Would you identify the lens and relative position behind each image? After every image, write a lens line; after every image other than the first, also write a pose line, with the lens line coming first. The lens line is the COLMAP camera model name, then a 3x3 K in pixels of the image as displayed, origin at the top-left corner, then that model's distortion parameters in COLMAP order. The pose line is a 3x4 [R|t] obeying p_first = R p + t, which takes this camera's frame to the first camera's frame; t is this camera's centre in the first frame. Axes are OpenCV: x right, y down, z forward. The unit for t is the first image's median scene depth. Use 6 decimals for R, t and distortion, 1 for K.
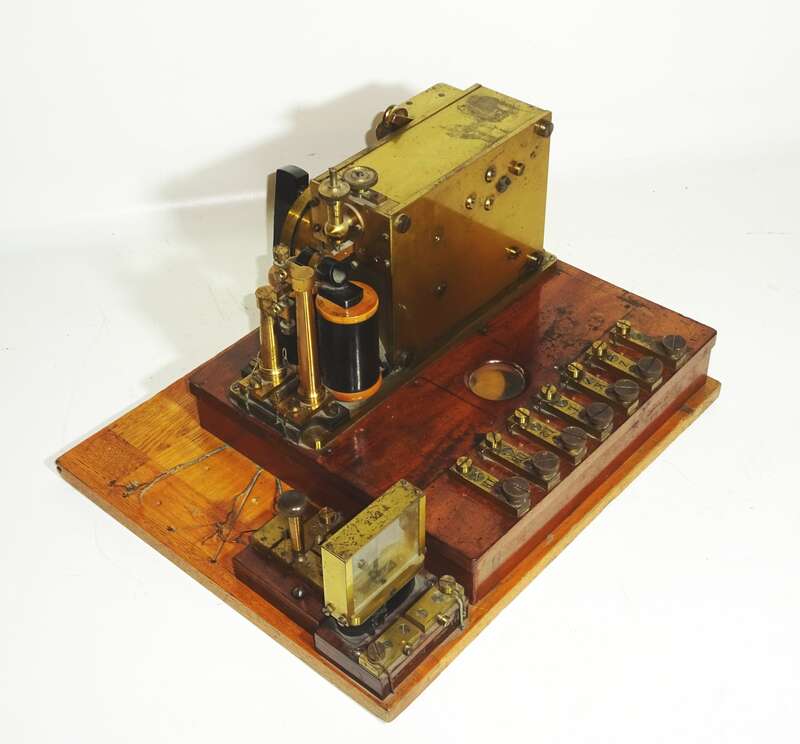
lens RADIAL K [[1249.0, 0, 400.0], [0, 1249.0, 372.0], [0, 0, 1]] dist [0.014598, 0.001262]
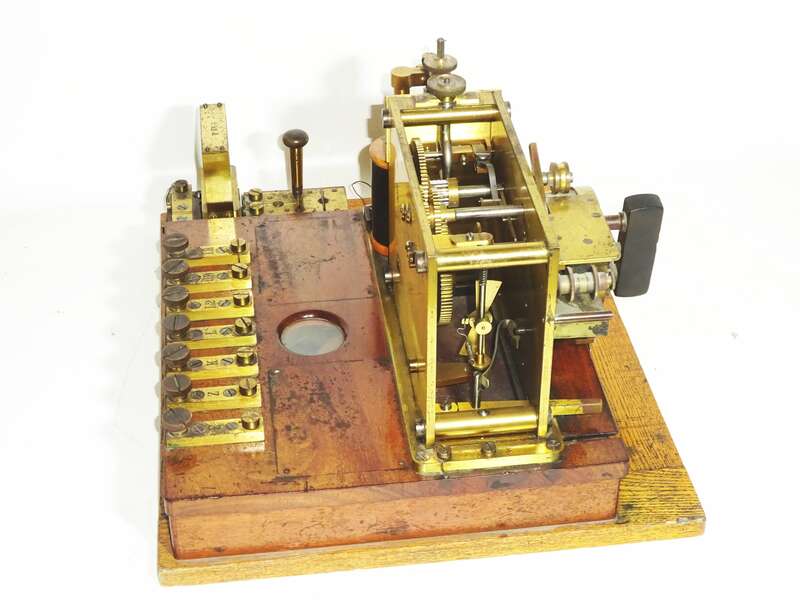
lens RADIAL K [[1537.3, 0, 400.0], [0, 1537.3, 300.0], [0, 0, 1]] dist [0.016969, 0.055741]
pose [[-0.671177, 0.425808, -0.606802, 0.682569], [-0.487361, 0.363329, 0.794022, -0.890866], [0.558570, 0.828661, -0.036336, 1.048426]]
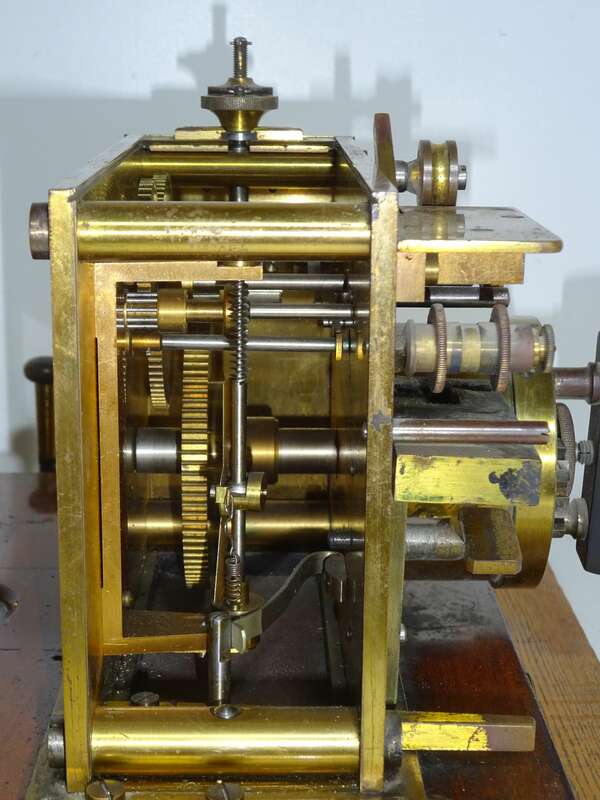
lens RADIAL K [[1537.3, 0, 300.0], [0, 1537.3, 400.0], [0, 0, 1]] dist [0.016969, 0.055741]
pose [[-0.741714, 0.141101, -0.655707, 0.310085], [-0.453298, 0.615097, 0.645118, -0.417551], [0.494350, 0.775723, -0.392265, 1.201517]]
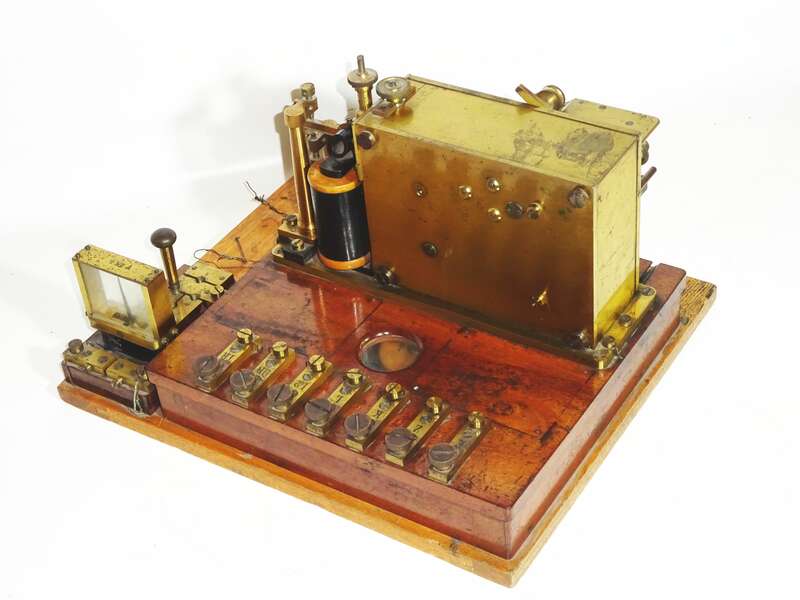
lens RADIAL K [[1537.3, 0, 400.0], [0, 1537.3, 300.0], [0, 0, 1]] dist [0.016969, 0.055741]
pose [[0.146115, 0.618805, -0.771836, 0.966264], [-0.578955, 0.686132, 0.440493, -0.545301], [0.802160, 0.382496, 0.458515, 0.445116]]
